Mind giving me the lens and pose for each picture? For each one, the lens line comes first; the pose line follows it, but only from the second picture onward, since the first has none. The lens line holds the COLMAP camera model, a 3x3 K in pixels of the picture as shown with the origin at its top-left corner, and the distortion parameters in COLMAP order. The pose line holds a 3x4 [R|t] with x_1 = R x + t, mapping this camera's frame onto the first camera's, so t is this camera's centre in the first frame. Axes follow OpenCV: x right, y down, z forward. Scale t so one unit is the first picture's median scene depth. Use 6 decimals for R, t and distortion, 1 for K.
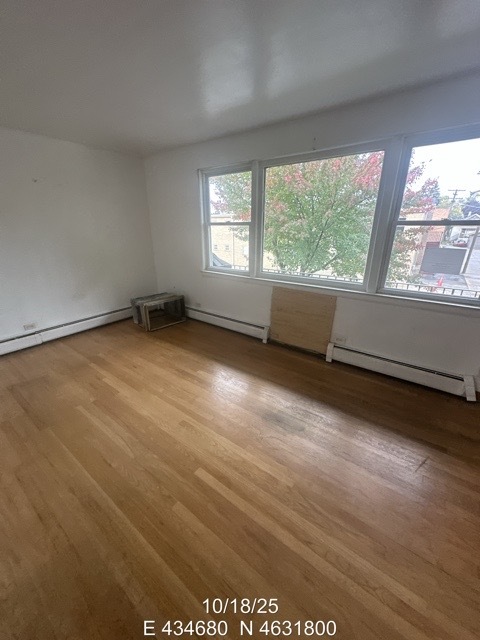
lens RADIAL K [[254.1, 0, 240.0], [0, 254.1, 320.0], [0, 0, 1]] dist [0.000004, 0.000047]
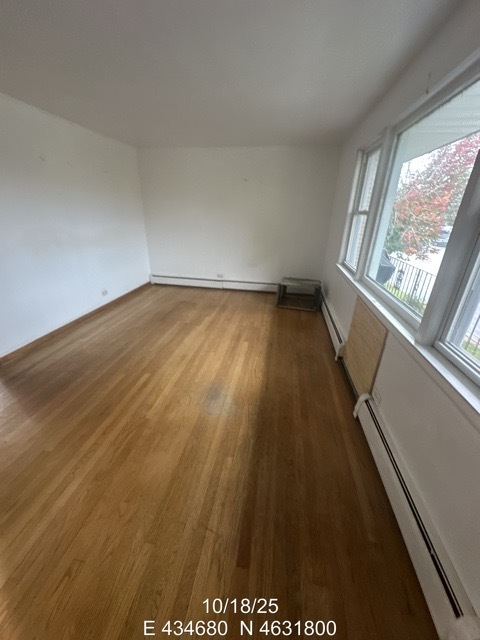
lens RADIAL K [[254.1, 0, 240.0], [0, 254.1, 320.0], [0, 0, 1]] dist [0.000004, 0.000047]
pose [[0.453410, 0.360213, -0.815270, 0.790032], [-0.329303, 0.917678, 0.222319, -0.147490], [0.828238, 0.167669, 0.534704, 0.383929]]
